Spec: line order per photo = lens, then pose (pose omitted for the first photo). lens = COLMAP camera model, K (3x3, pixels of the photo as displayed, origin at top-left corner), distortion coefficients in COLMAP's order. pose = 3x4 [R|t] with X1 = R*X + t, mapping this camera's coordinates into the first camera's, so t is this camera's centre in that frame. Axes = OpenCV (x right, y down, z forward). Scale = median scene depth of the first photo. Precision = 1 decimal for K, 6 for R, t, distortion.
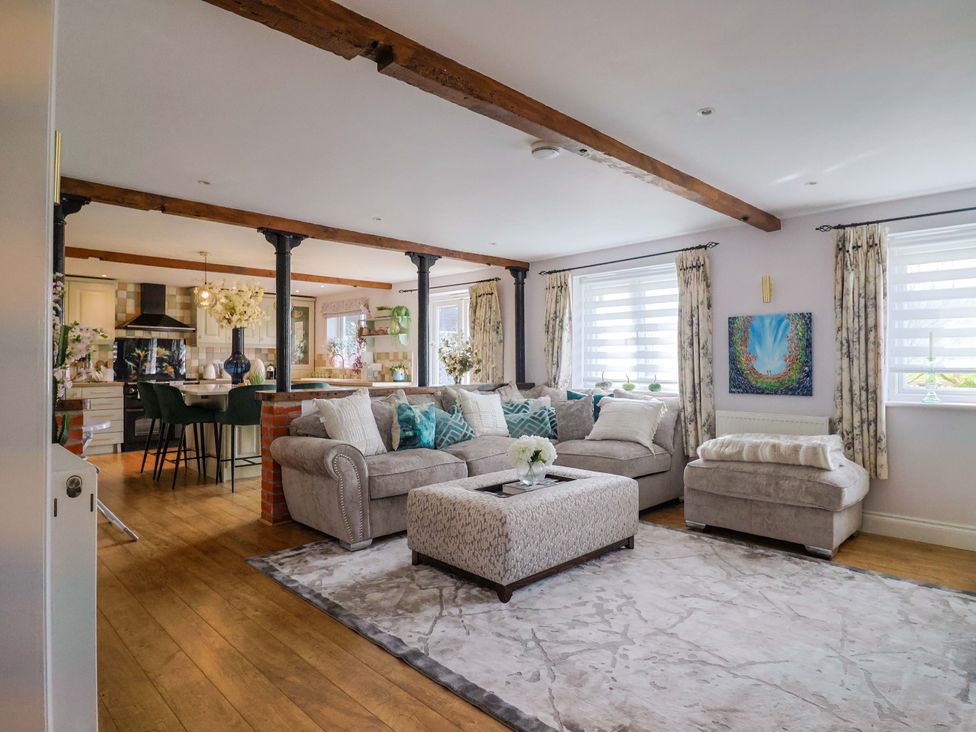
lens RADIAL K [[578.2, 0, 498.9], [0, 578.2, 359.9], [0, 0, 1]] dist [0.004311, -0.012011]
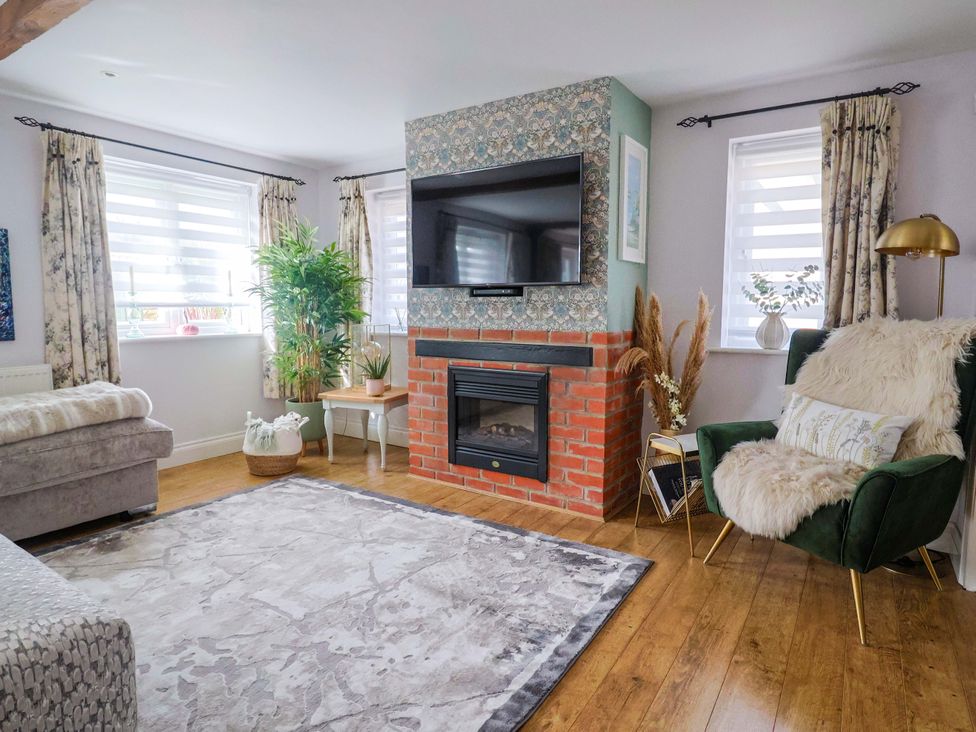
lens RADIAL K [[578.2, 0, 491.8], [0, 578.2, 357.9], [0, 0, 1]] dist [0.004311, -0.012011]
pose [[-0.212428, -0.097827, 0.972268, -0.300976], [-0.011551, 0.995158, 0.097606, 0.003609], [-0.977108, 0.009503, -0.212529, 0.492500]]
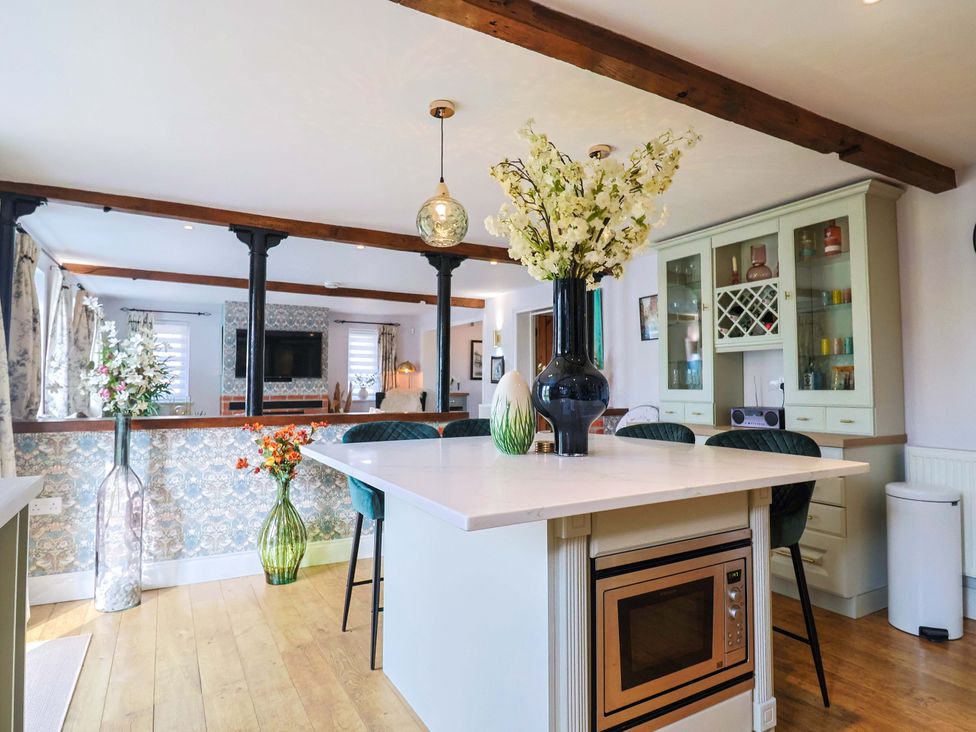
lens RADIAL K [[578.2, 0, 486.9], [0, 578.2, 364.6], [0, 0, 1]] dist [0.004311, -0.012011]
pose [[-0.960763, 0.009828, 0.277195, -0.689047], [-0.001969, 0.999105, -0.042247, 0.018049], [-0.277362, -0.041135, -0.959884, 1.864343]]
